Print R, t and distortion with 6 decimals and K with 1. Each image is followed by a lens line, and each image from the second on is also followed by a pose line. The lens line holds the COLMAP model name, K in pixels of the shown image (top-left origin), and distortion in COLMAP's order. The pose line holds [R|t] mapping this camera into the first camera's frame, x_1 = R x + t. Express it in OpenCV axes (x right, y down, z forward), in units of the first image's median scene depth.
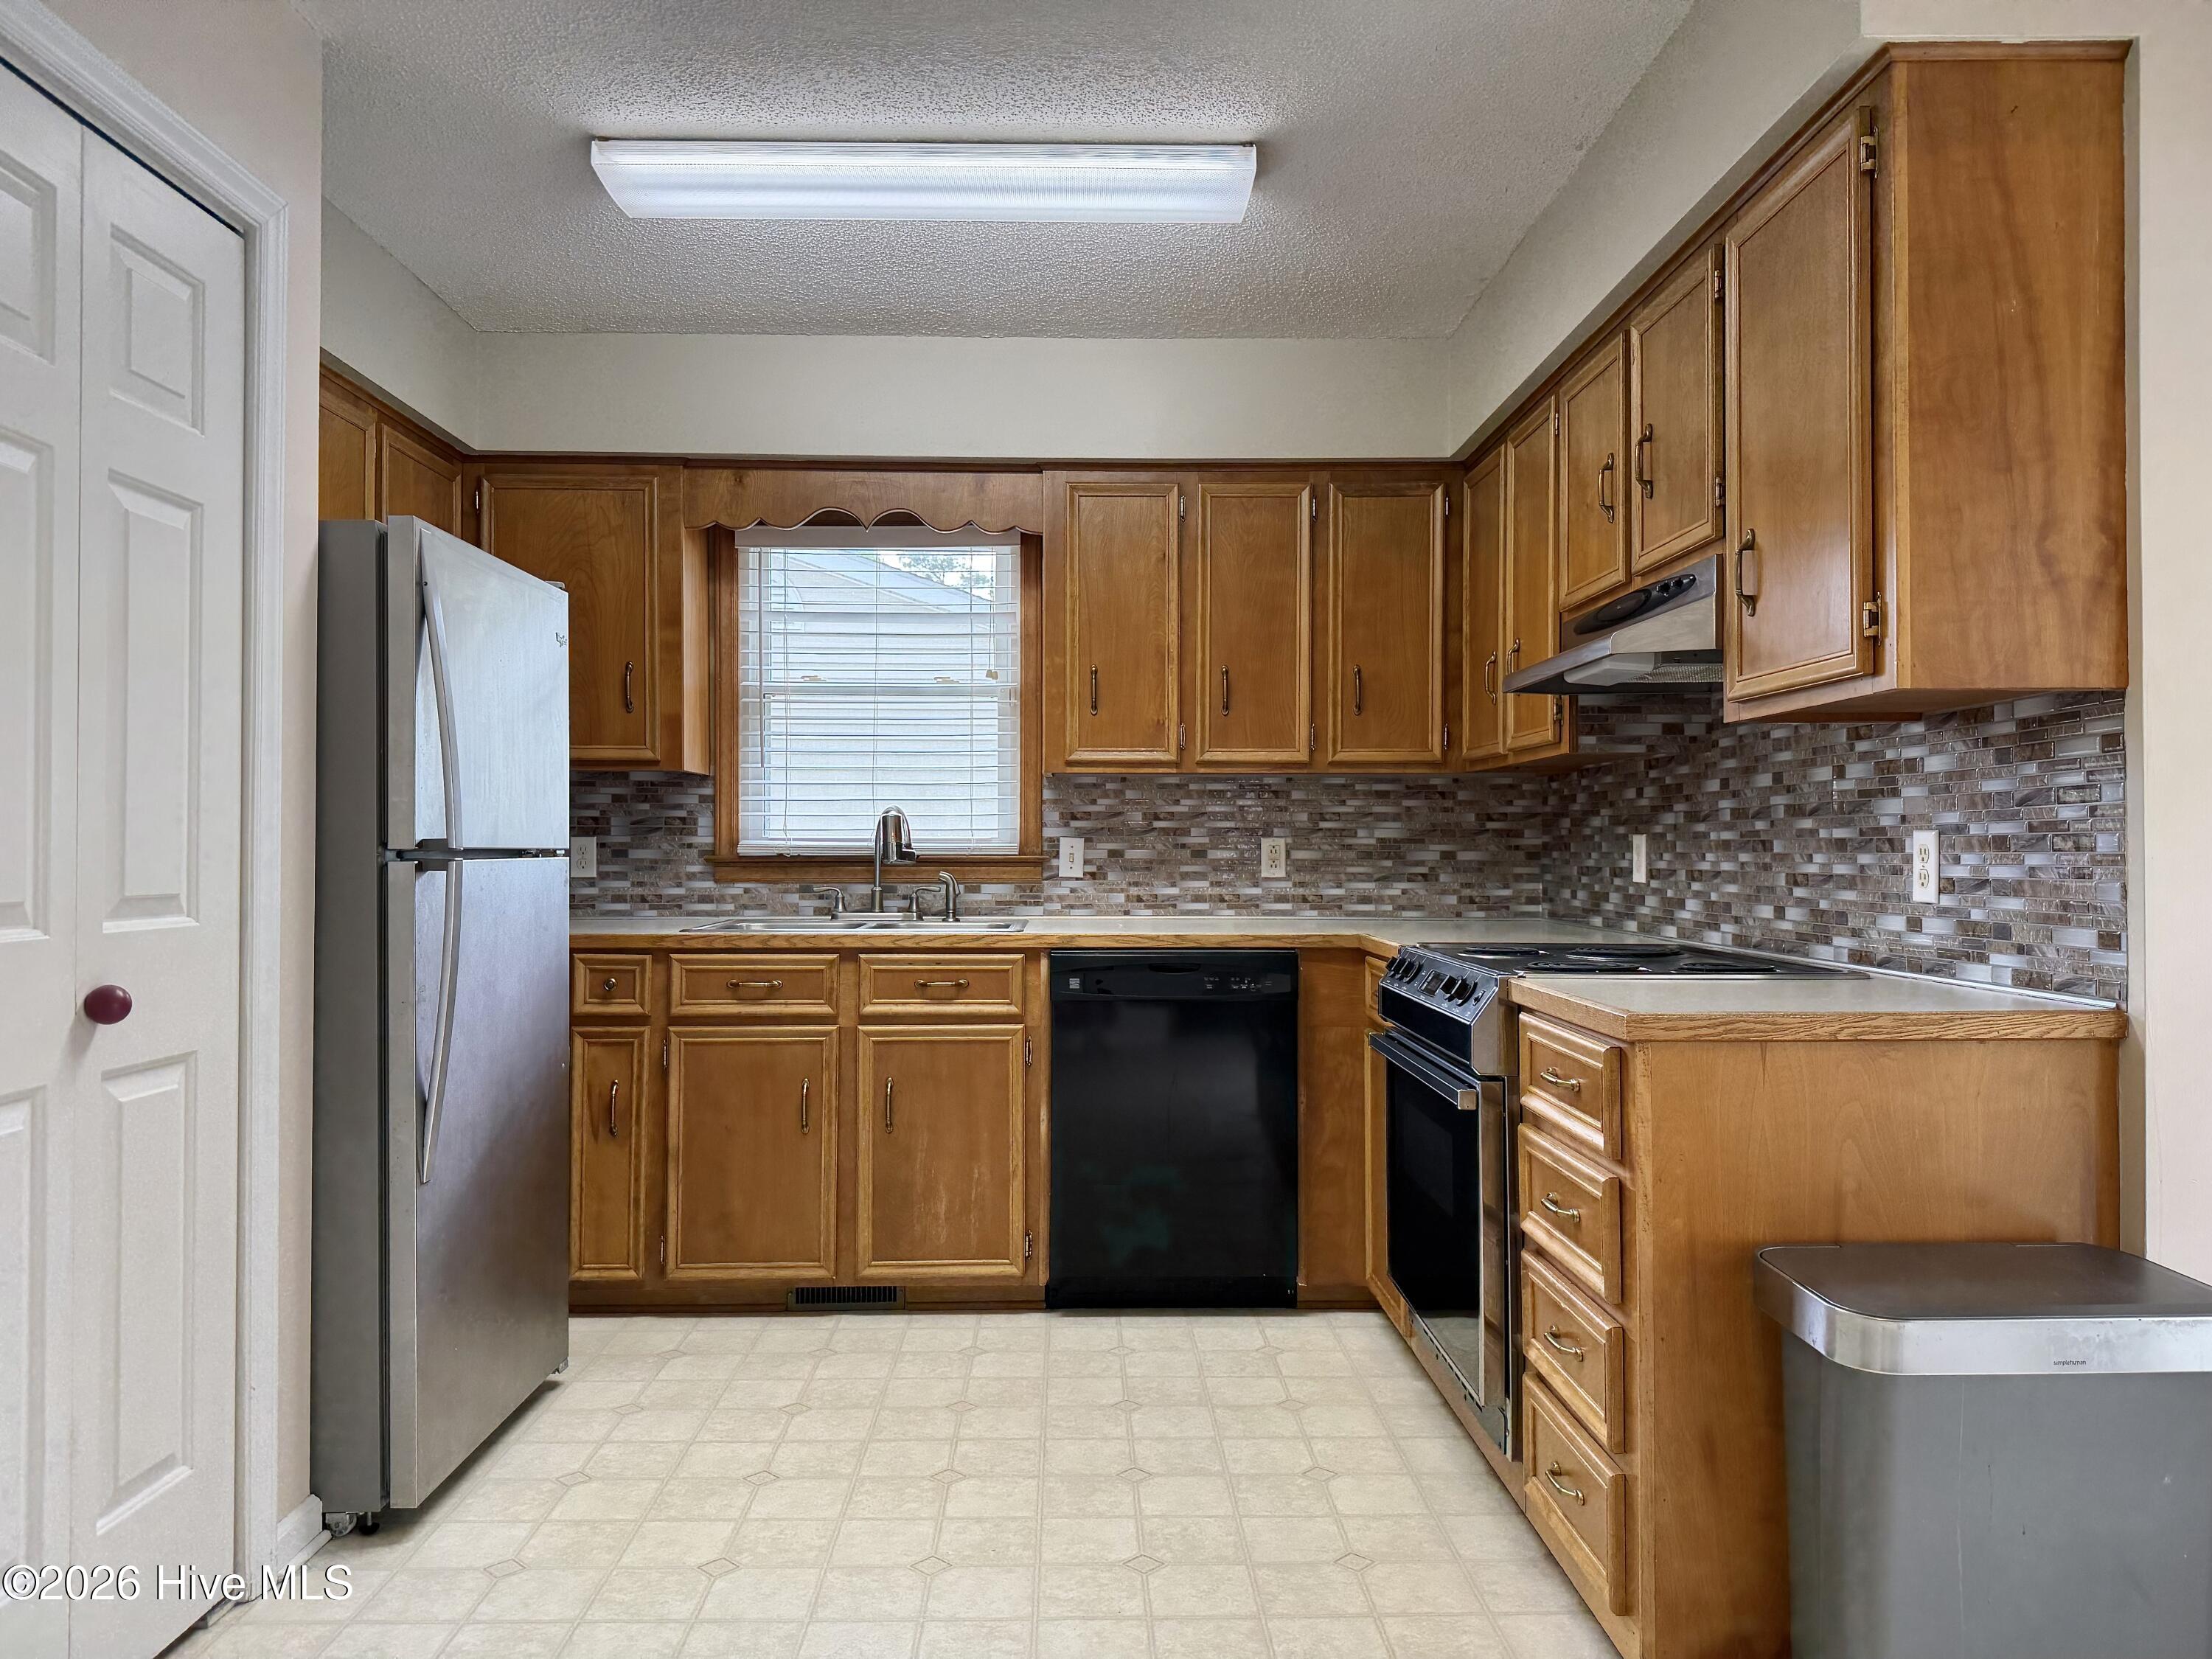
lens RADIAL K [[1559.9, 0, 1129.1], [0, 1559.9, 817.3], [0, 0, 1]] dist [0.060002, -0.045813]
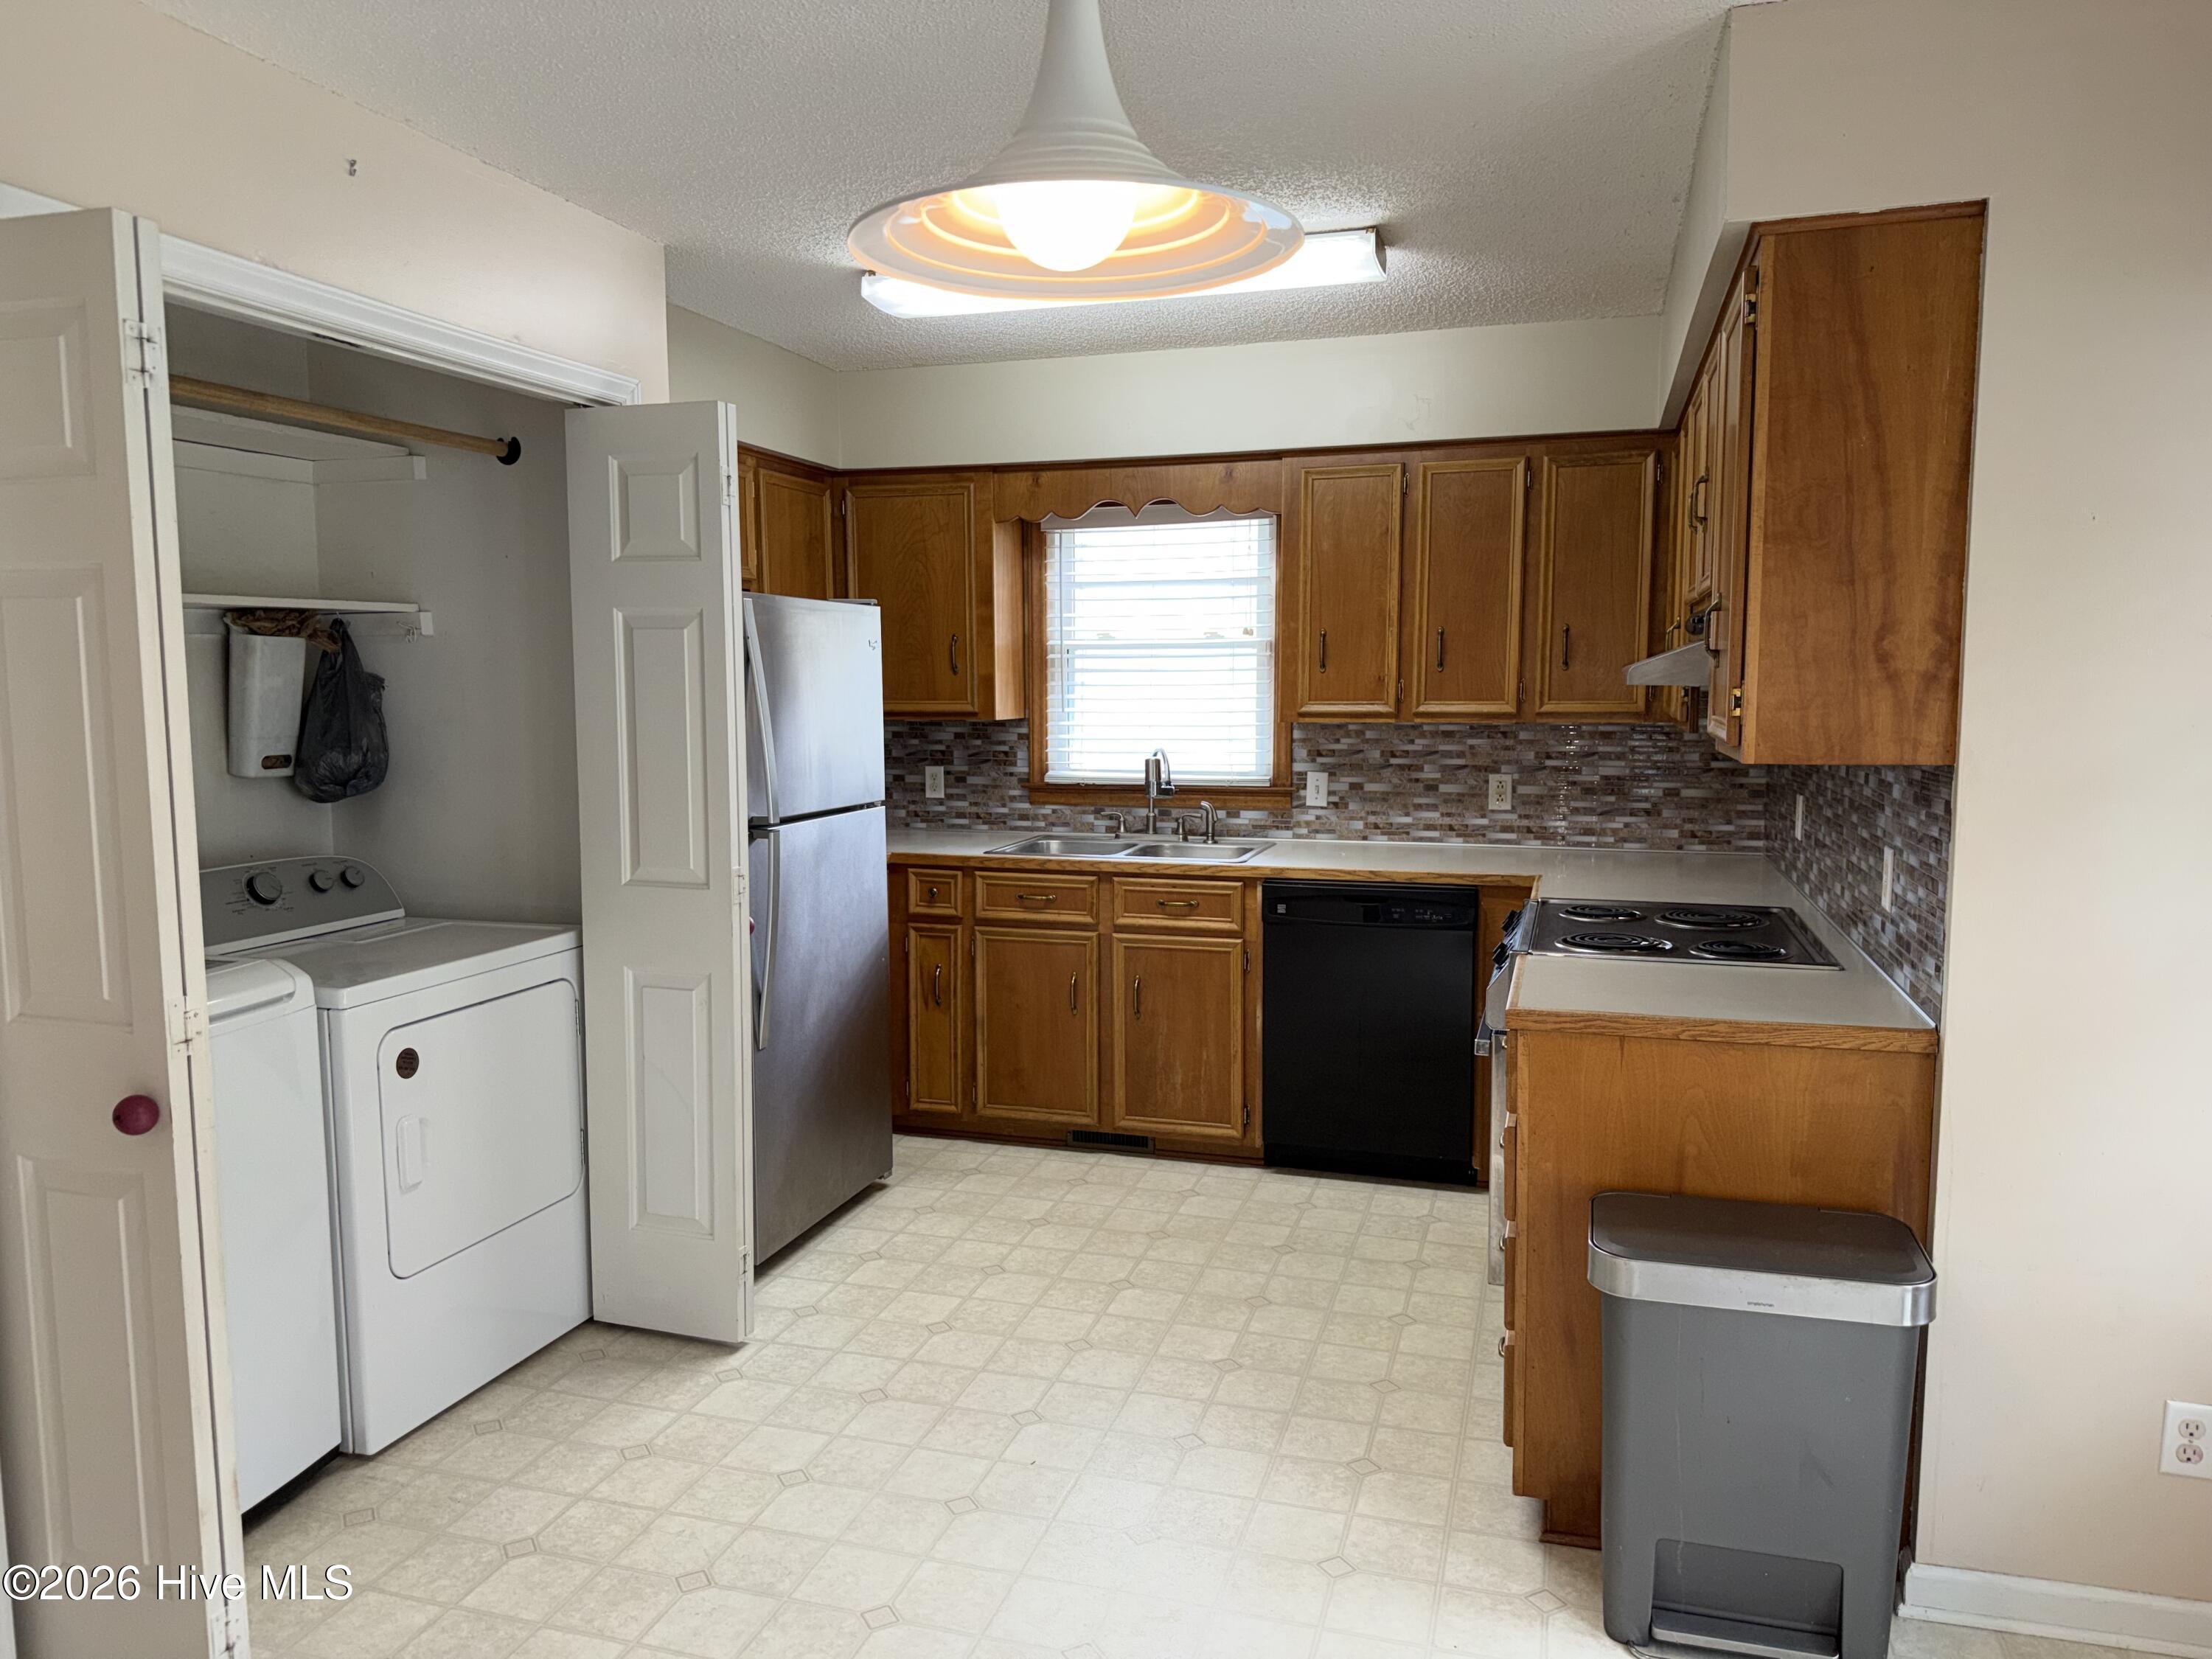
lens RADIAL K [[1559.9, 0, 1123.8], [0, 1559.9, 824.1], [0, 0, 1]] dist [0.060002, -0.045813]
pose [[0.950439, 0.028387, -0.309612, 0.325996], [0.007132, 0.993570, 0.112992, -0.141007], [0.310828, -0.109600, 0.944126, -0.251278]]
